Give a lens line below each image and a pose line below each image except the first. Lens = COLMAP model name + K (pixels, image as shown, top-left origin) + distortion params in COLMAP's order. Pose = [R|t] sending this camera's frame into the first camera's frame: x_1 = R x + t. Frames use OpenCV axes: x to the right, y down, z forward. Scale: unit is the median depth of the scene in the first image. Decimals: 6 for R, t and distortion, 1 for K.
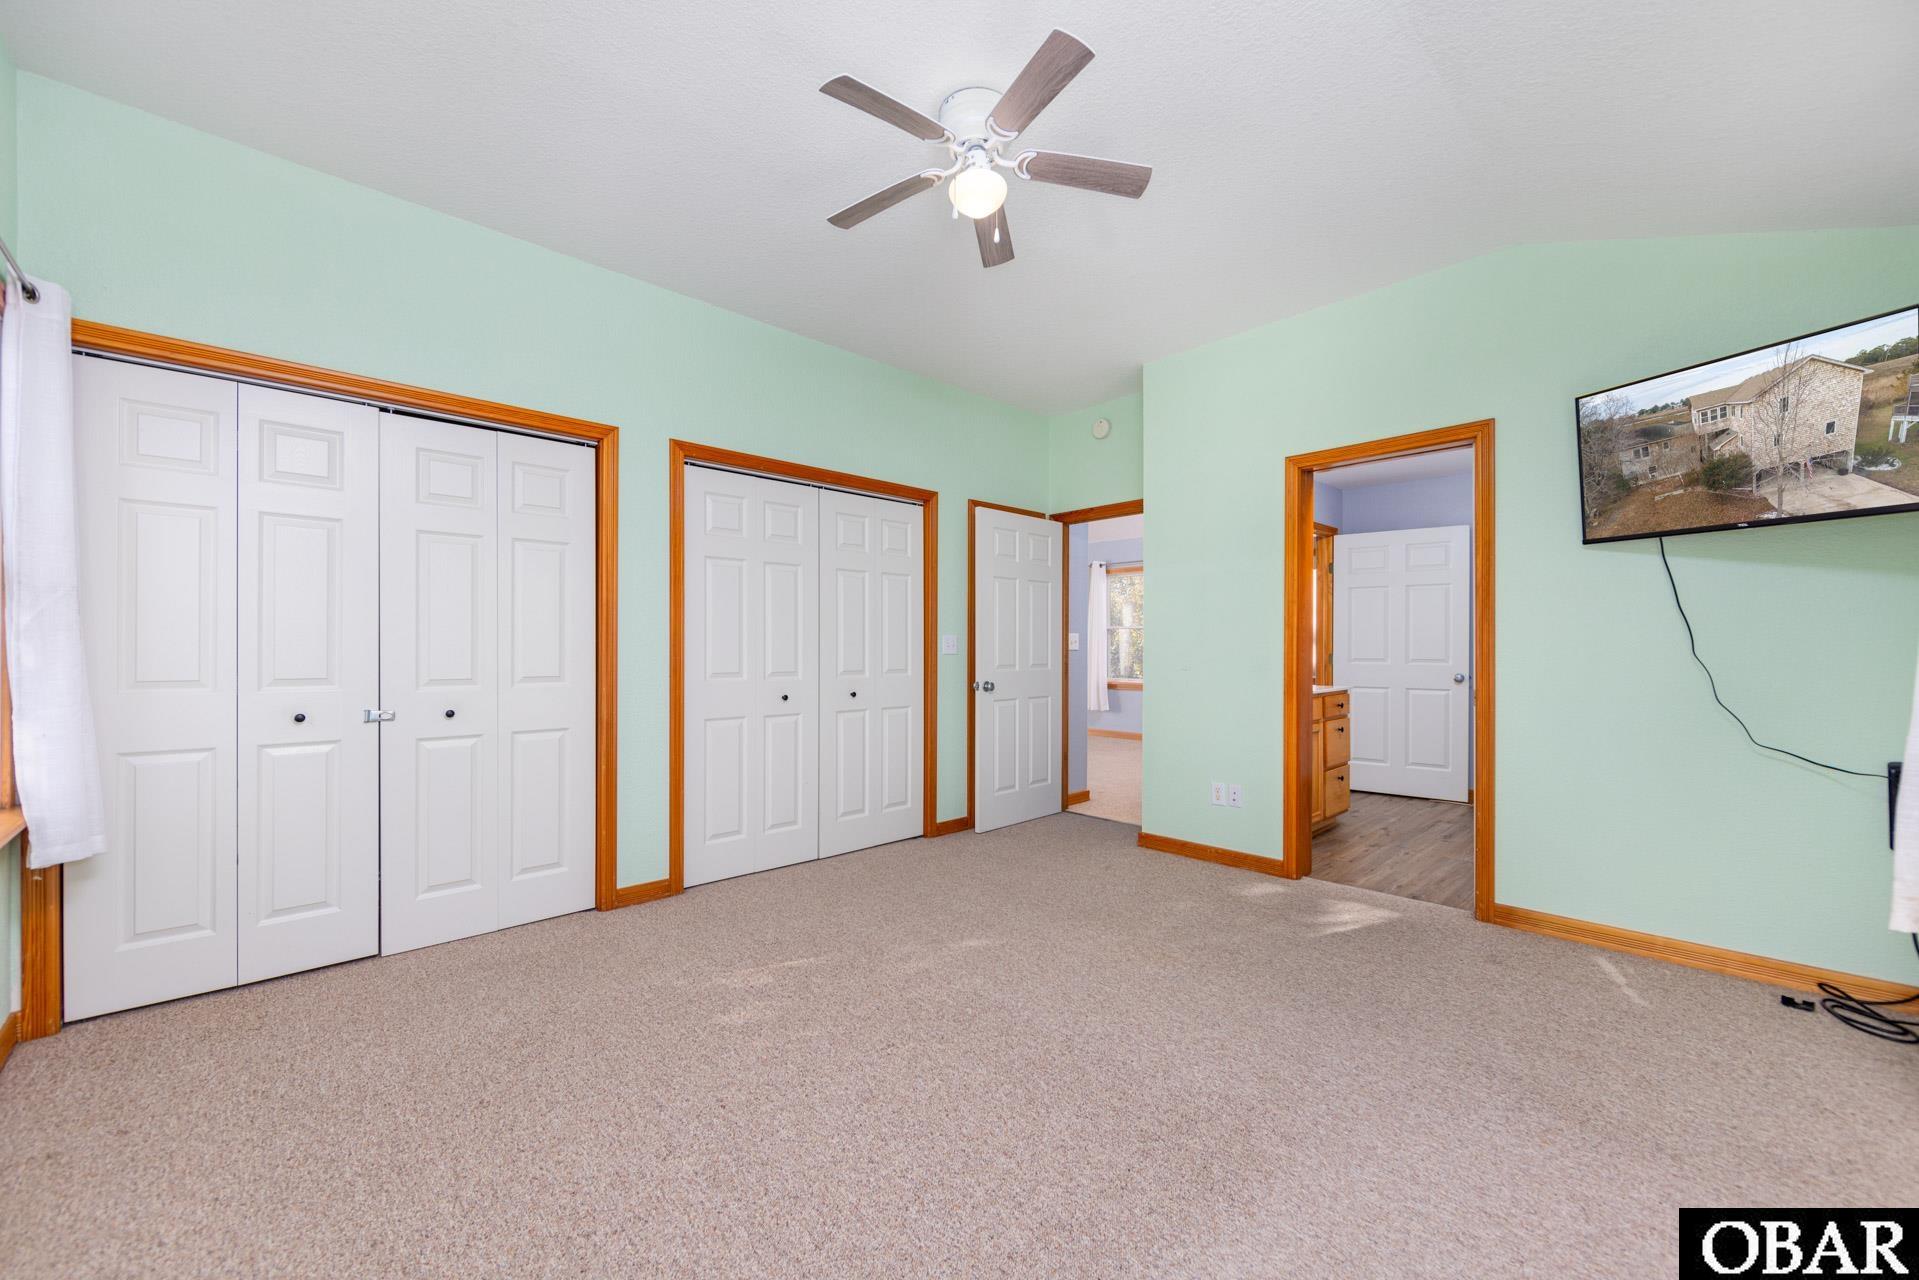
lens RADIAL K [[753.6, 0, 959.8], [0, 753.6, 644.8], [0, 0, 1]] dist [0.001628, -0.000203]
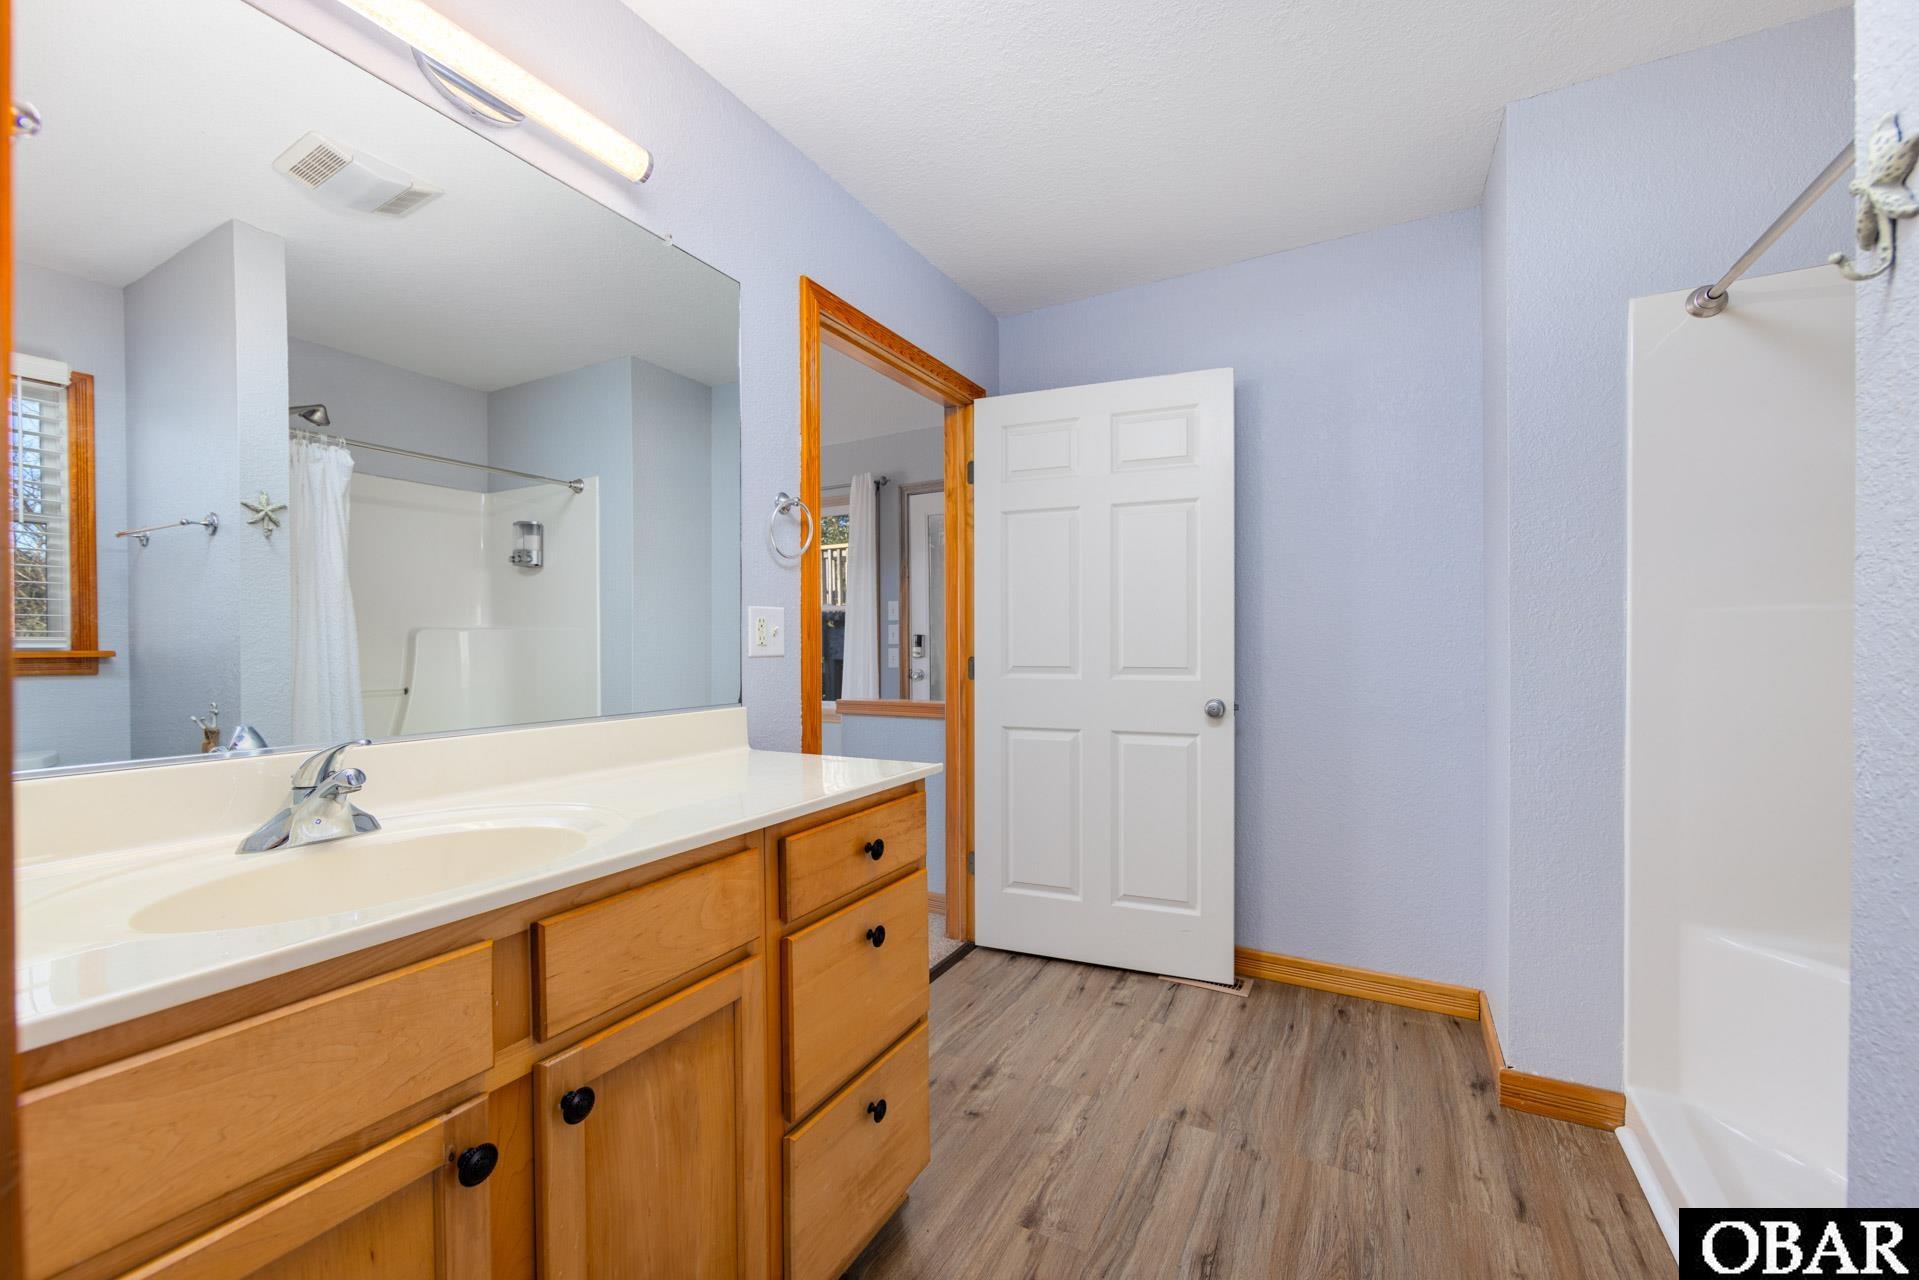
lens RADIAL K [[753.6, 0, 960.4], [0, 753.6, 648.3], [0, 0, 1]] dist [0.001628, -0.000203]
pose [[0.947910, -0.007622, 0.318446, 0.359386], [0.004940, 0.999945, 0.009231, 0.002654], [-0.318499, -0.007177, 0.947896, 0.596885]]
